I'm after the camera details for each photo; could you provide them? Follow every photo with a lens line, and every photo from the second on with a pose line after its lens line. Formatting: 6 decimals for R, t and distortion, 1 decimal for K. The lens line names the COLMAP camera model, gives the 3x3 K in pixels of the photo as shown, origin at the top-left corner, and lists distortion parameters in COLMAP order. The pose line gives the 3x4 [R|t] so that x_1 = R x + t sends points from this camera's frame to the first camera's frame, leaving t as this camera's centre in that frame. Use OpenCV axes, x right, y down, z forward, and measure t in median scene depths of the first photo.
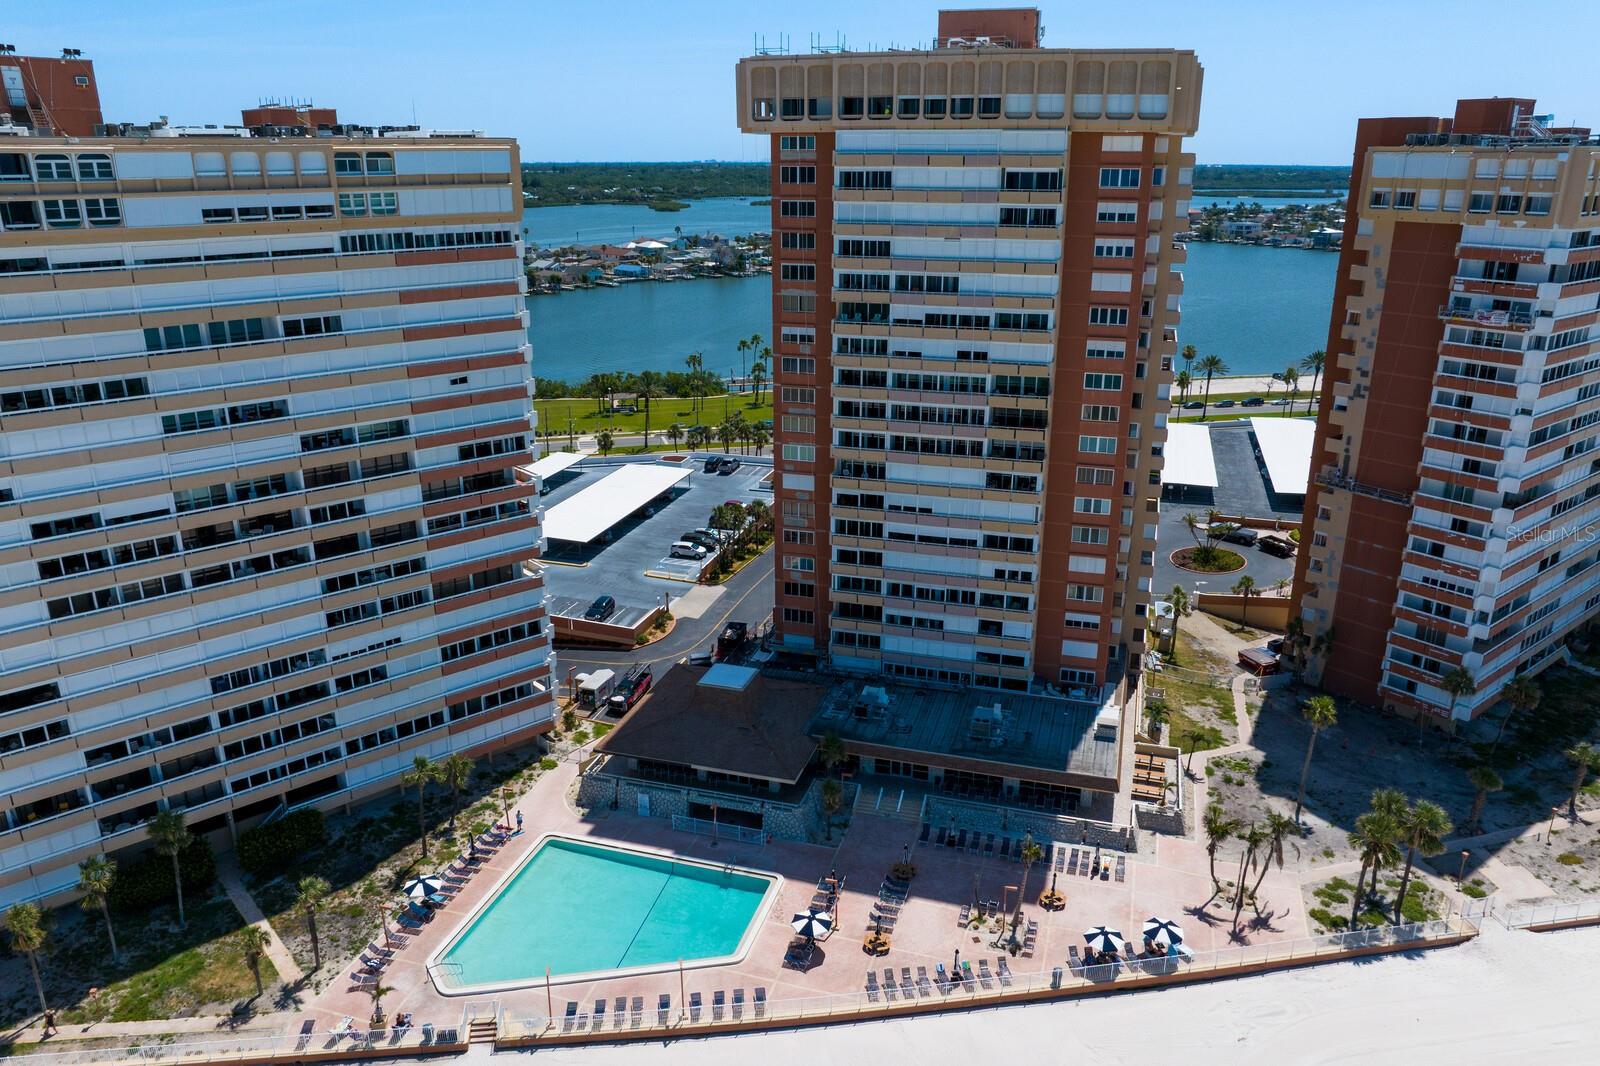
lens RADIAL K [[1112.9, 0, 792.9], [0, 1112.9, 538.5], [0, 0, 1]] dist [-0.048890, 0.013713]
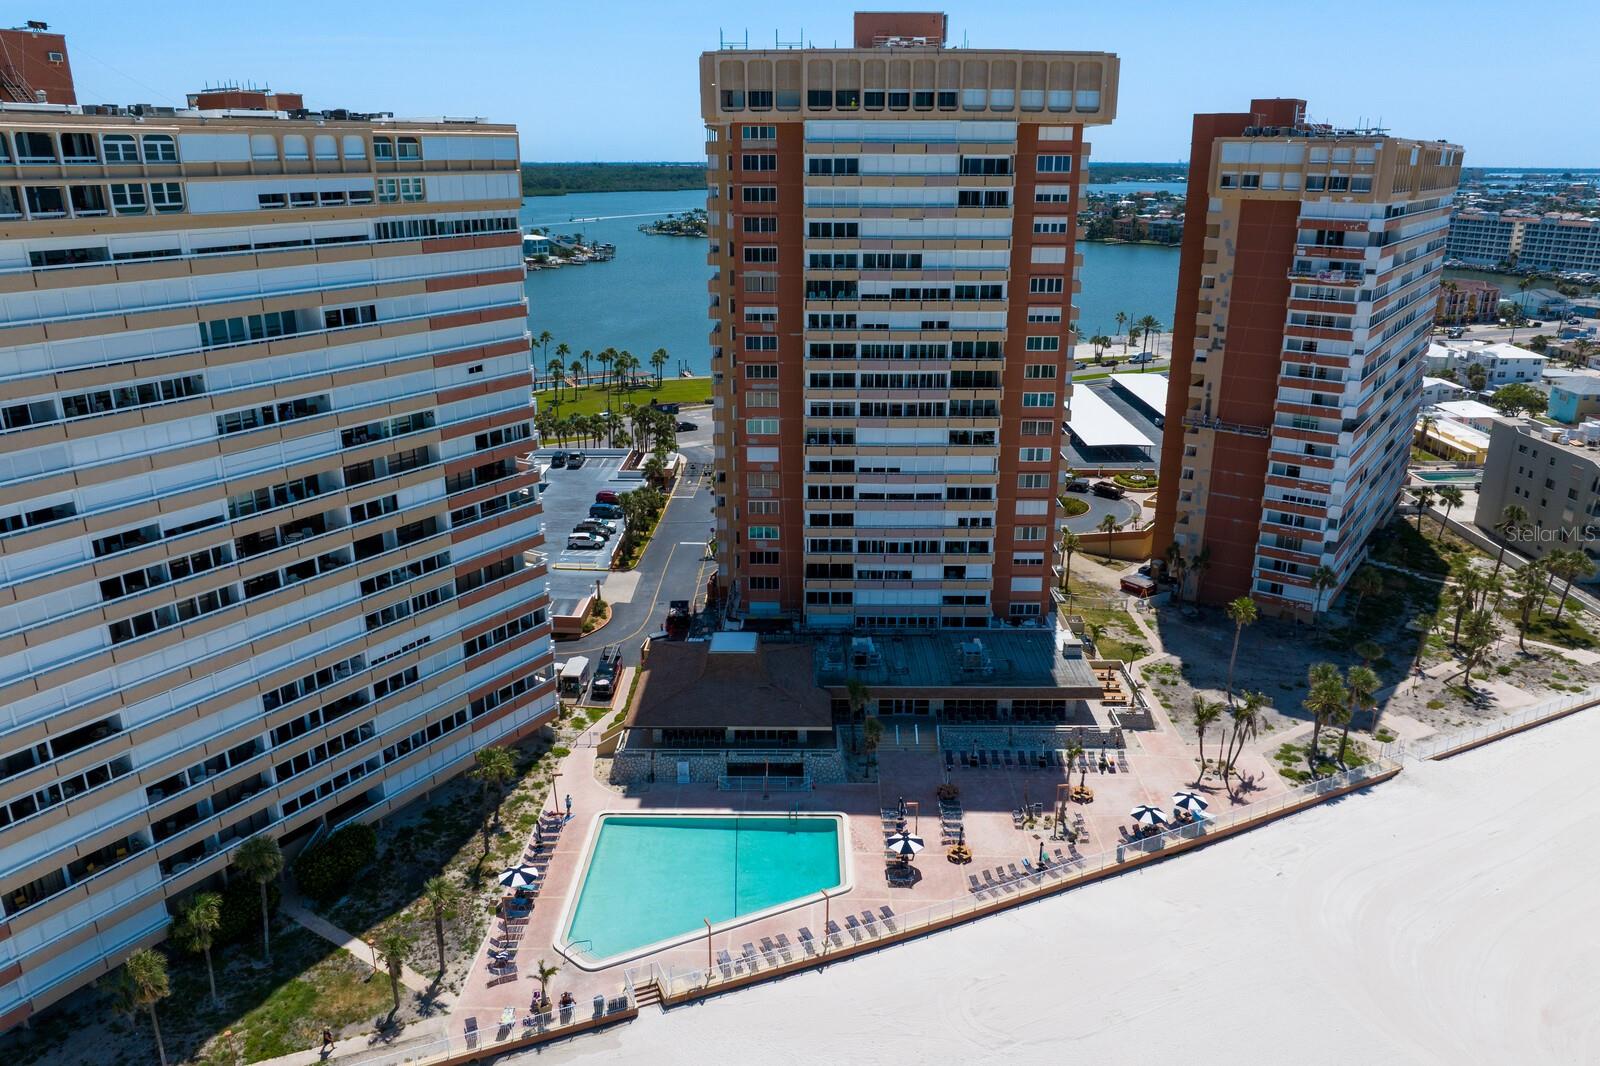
lens RADIAL K [[1112.9, 0, 796.3], [0, 1112.9, 525.2], [0, 0, 1]] dist [-0.048890, 0.013713]
pose [[0.961003, -0.087551, 0.262312, -0.303167], [0.090185, 0.995923, 0.002007, 0.020415], [-0.261418, 0.021727, 0.964981, -0.026914]]
